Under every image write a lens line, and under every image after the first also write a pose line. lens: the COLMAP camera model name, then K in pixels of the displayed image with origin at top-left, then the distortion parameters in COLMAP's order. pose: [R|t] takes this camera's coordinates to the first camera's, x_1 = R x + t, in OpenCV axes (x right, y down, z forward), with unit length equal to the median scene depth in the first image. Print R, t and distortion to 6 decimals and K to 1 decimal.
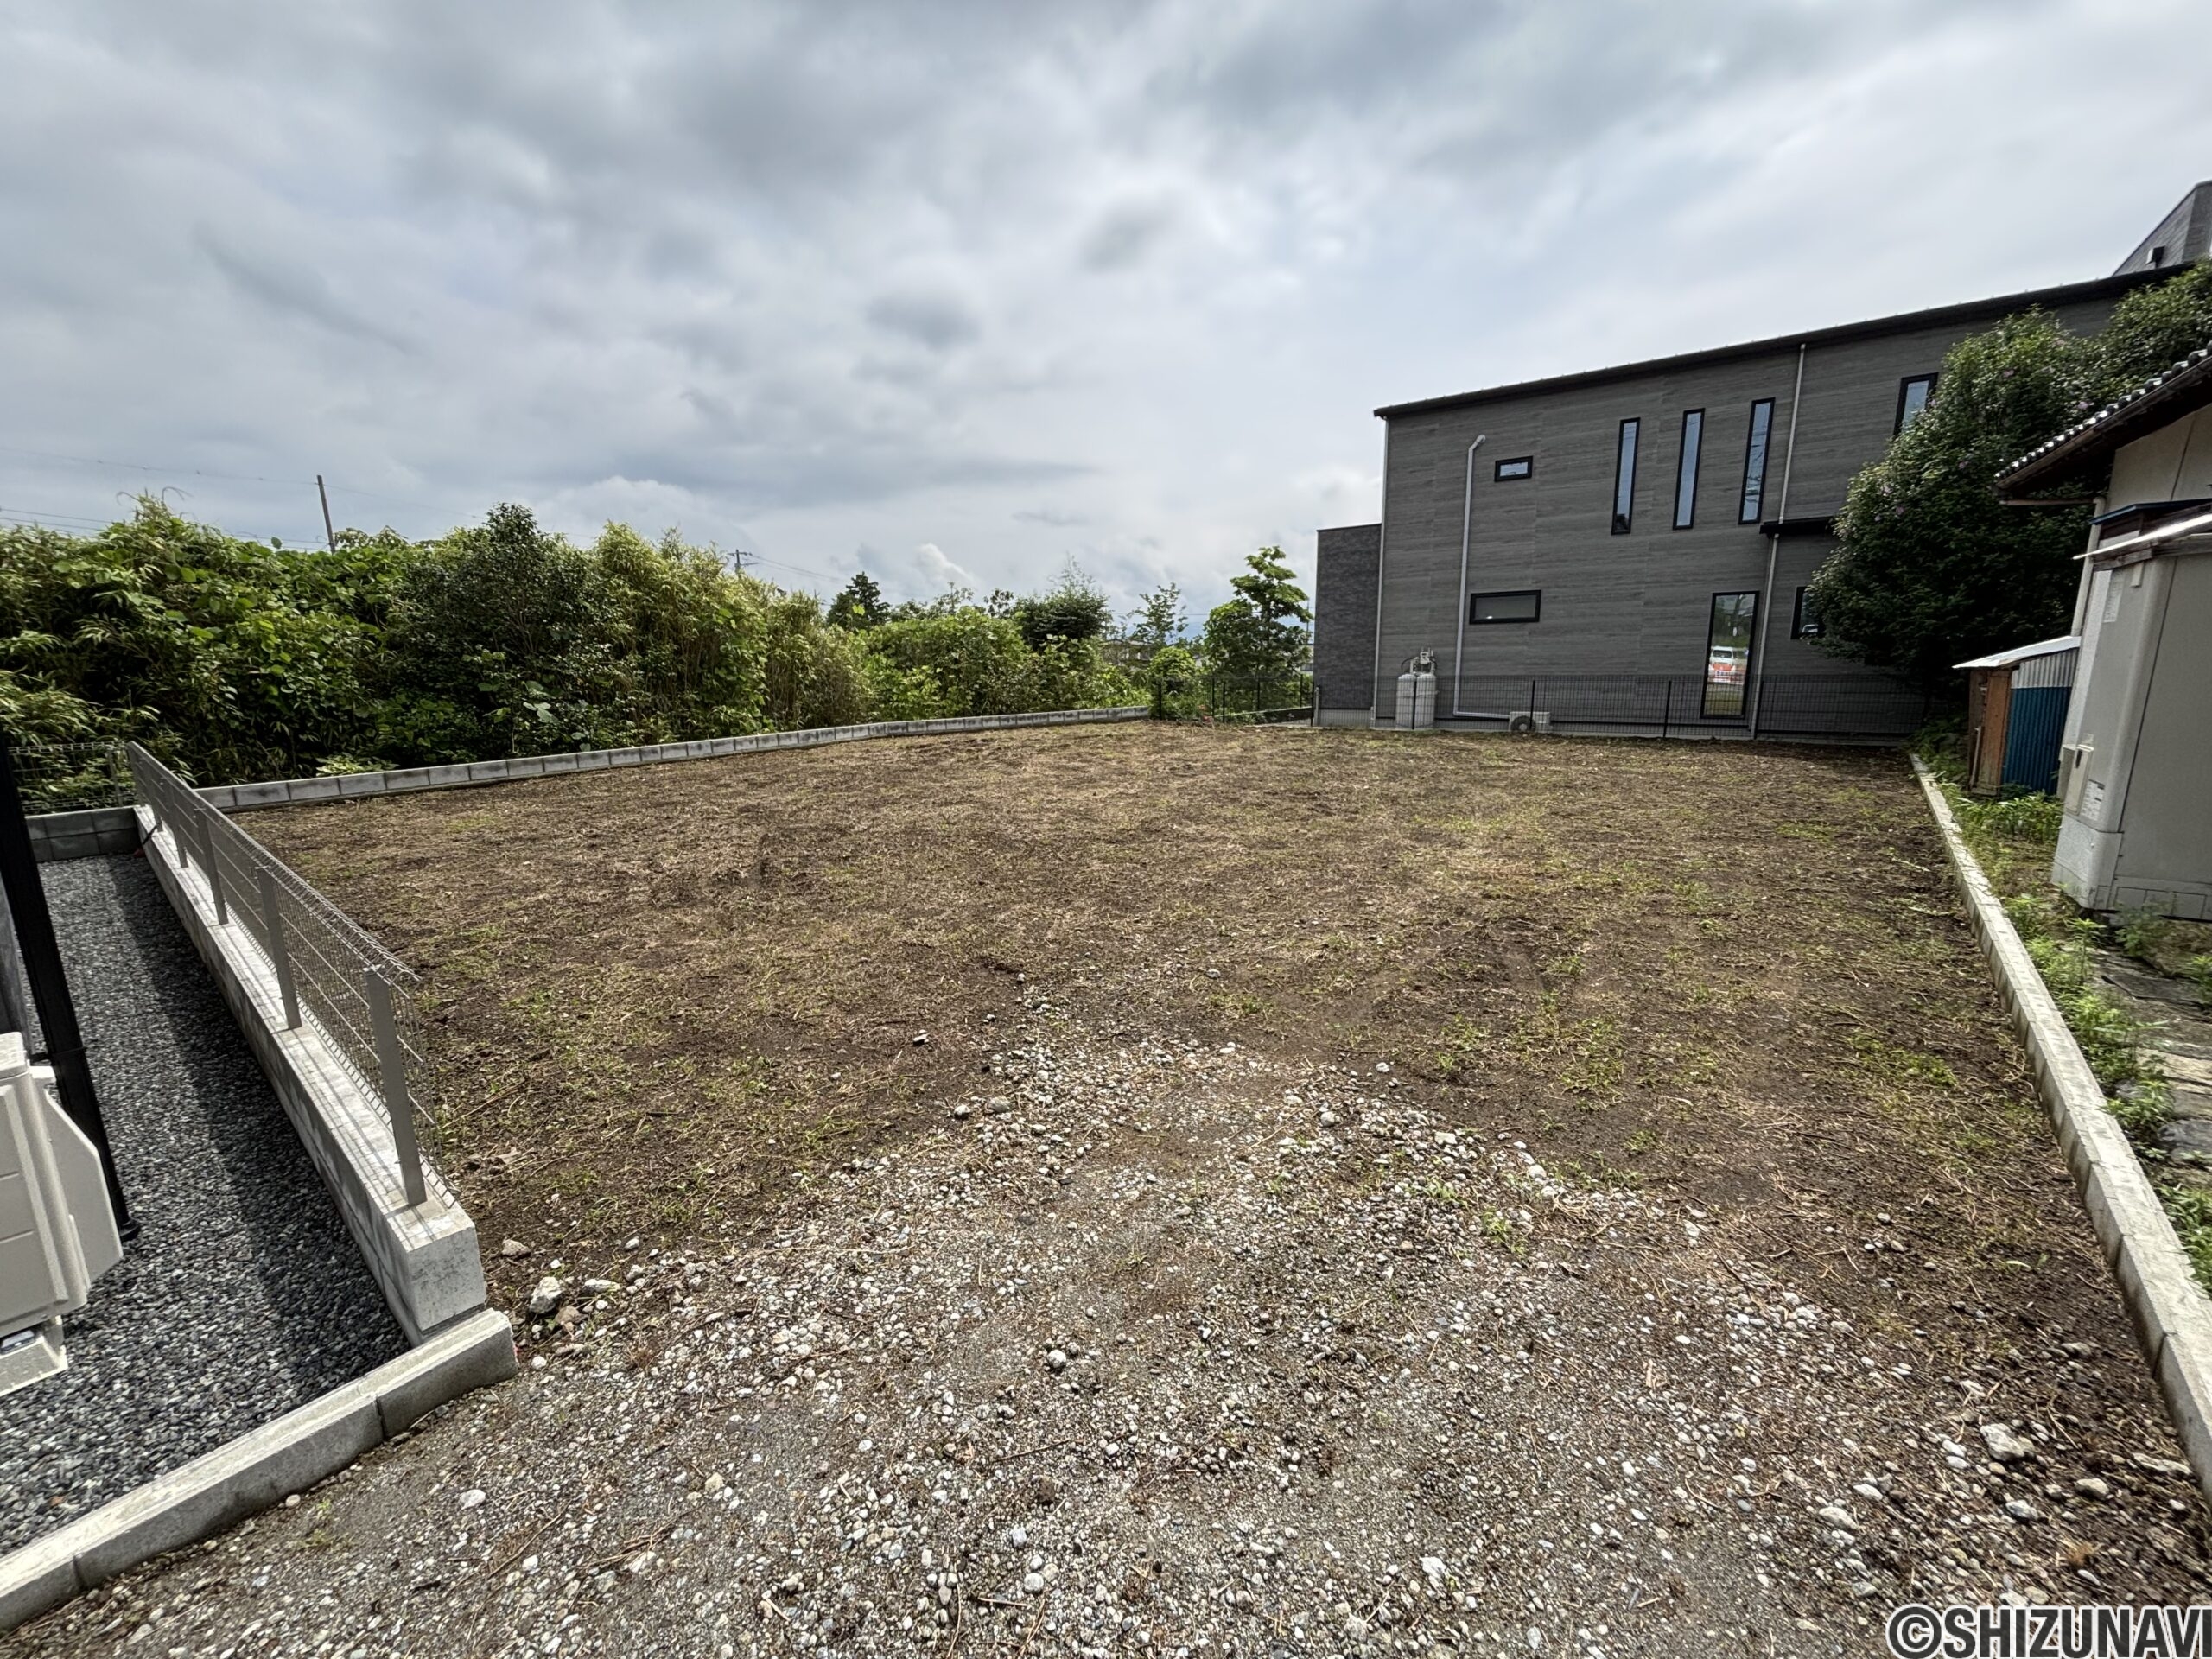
lens RADIAL K [[879.9, 0, 1103.6], [0, 879.9, 823.6], [0, 0, 1]] dist [0.006885, -0.002180]
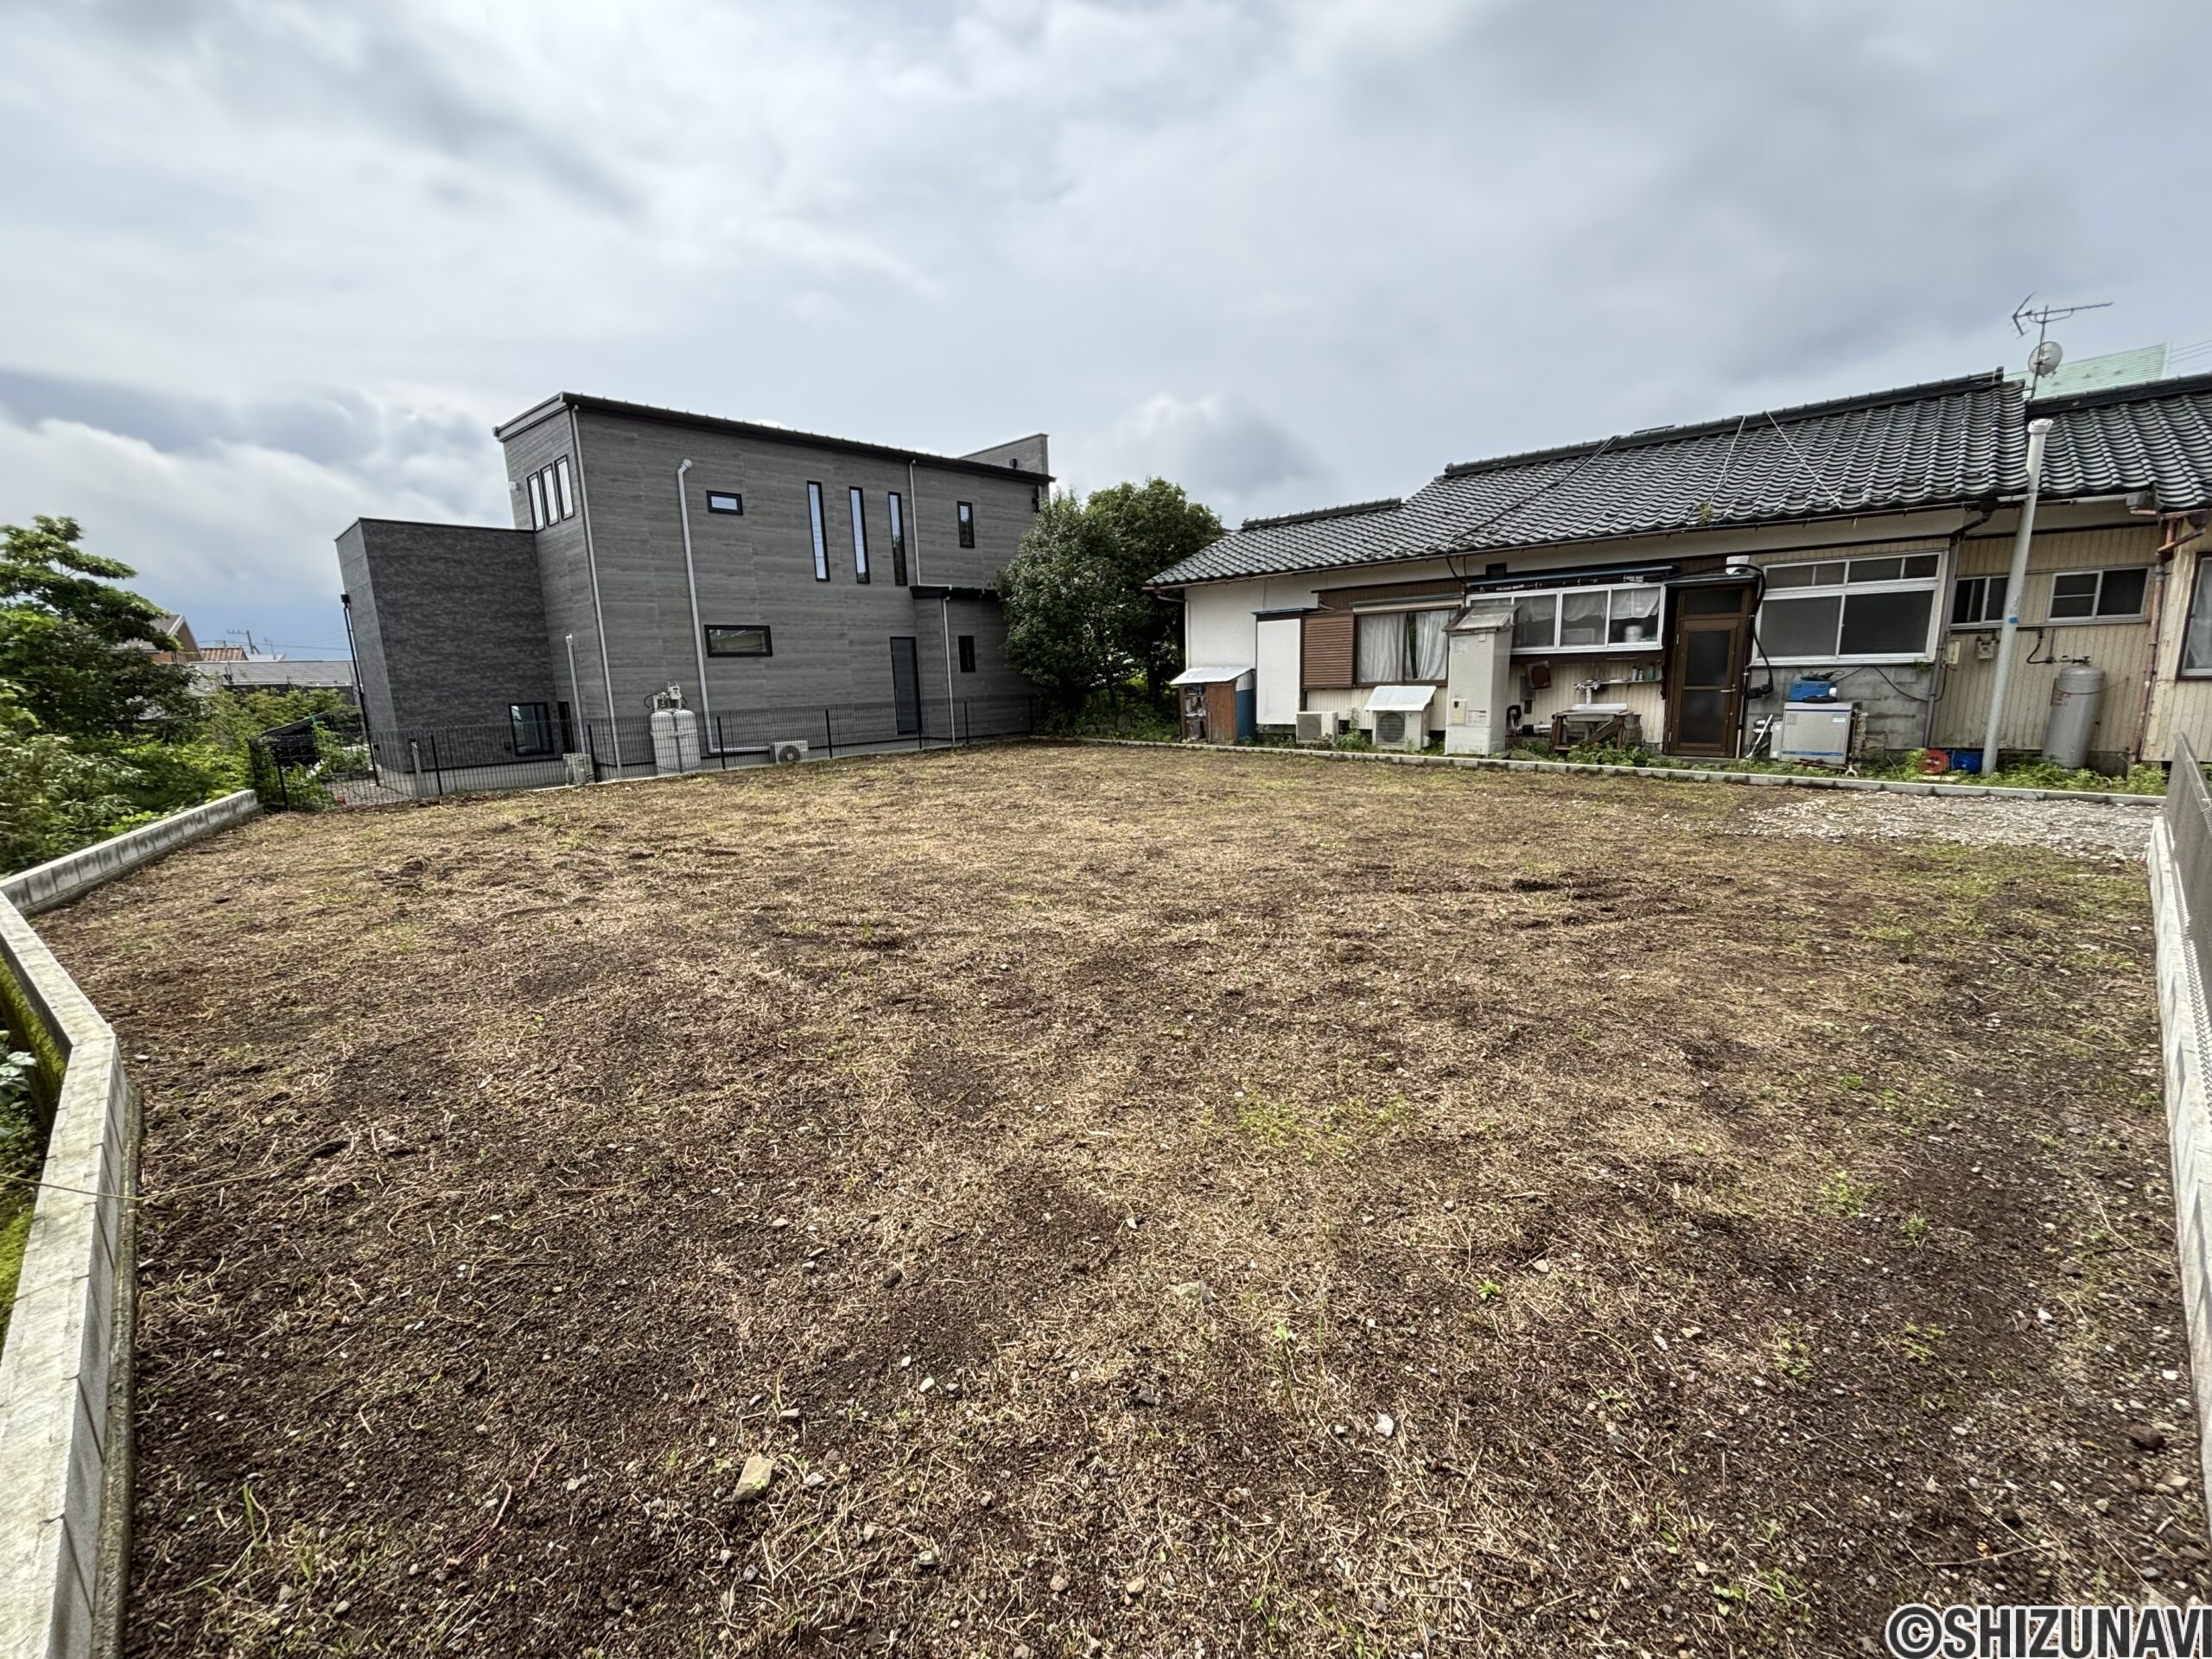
lens RADIAL K [[980.8, 0, 1111.3], [0, 980.8, 846.3], [0, 0, 1]] dist [-0.004479, -0.000282]
pose [[0.096694, -0.162606, 0.981942, -2.712827], [0.217555, 0.966162, 0.138570, -0.361235], [-0.971247, 0.200227, 0.128798, 2.157614]]
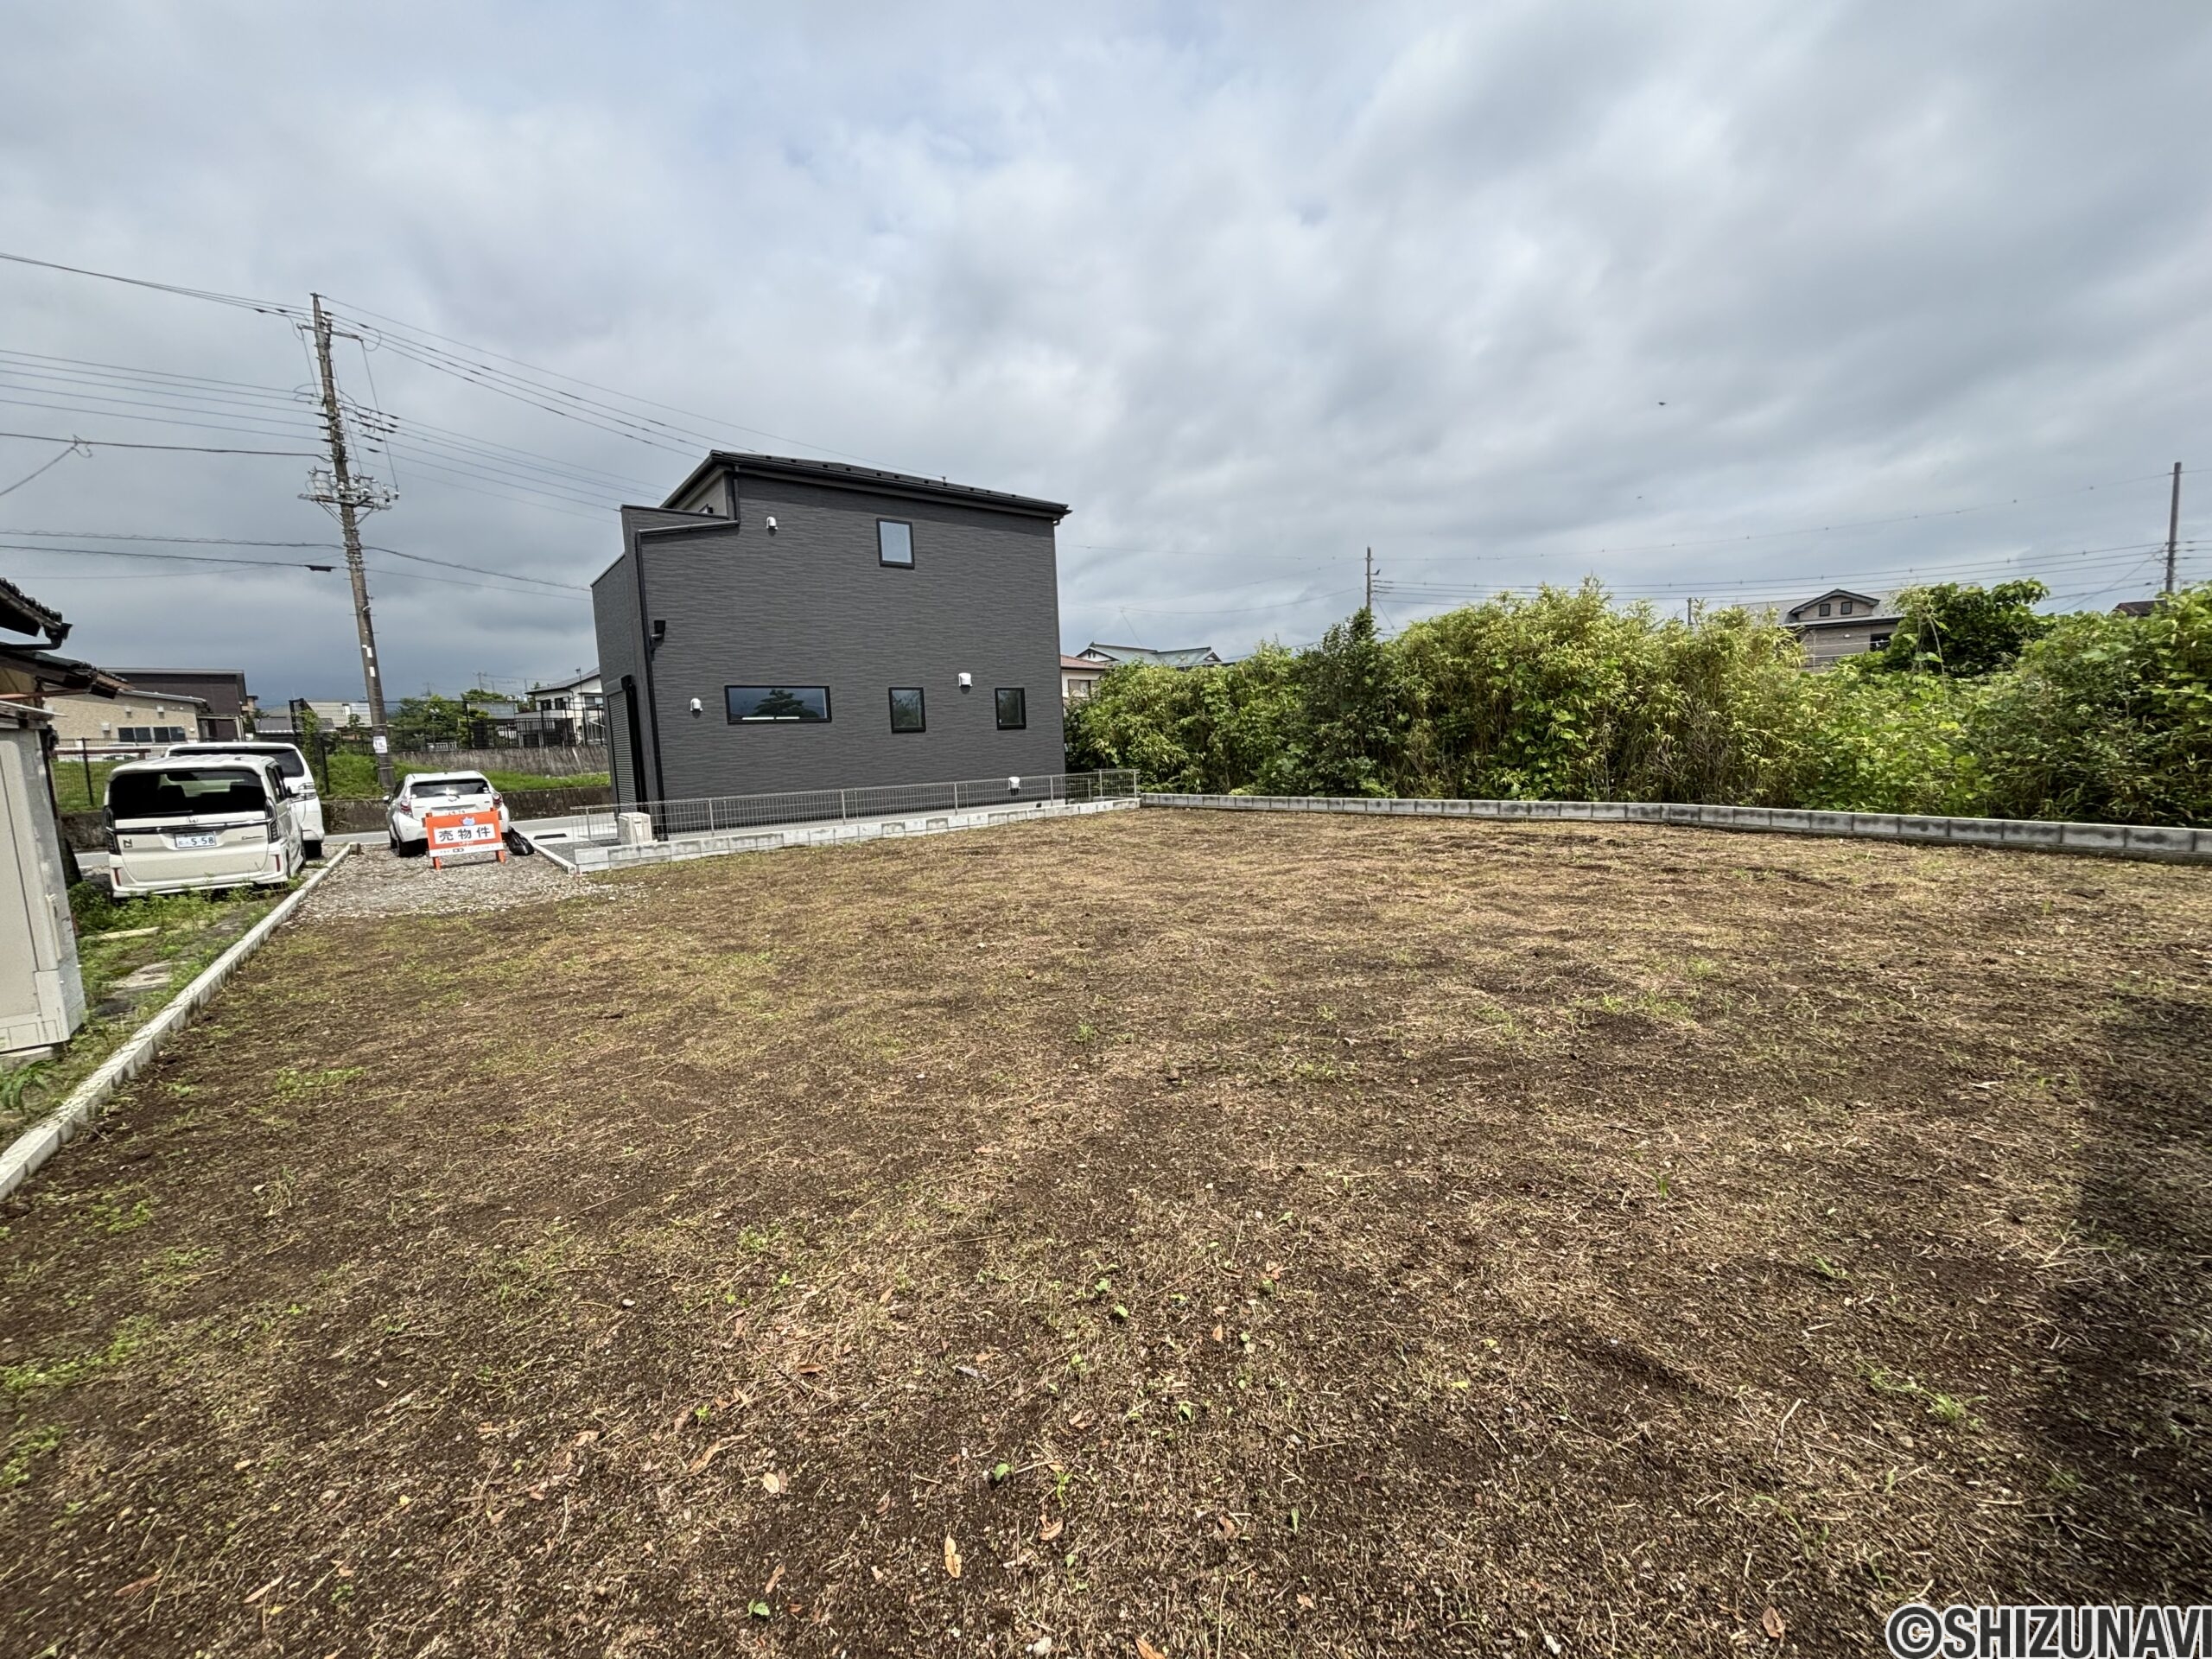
lens RADIAL K [[879.9, 0, 1098.2], [0, 879.9, 838.2], [0, 0, 1]] dist [0.006885, -0.002180]
pose [[-0.190211, 0.135733, -0.972315, 2.319861], [-0.140527, 0.976433, 0.163799, -0.592886], [0.971634, 0.167793, -0.166654, 2.844024]]
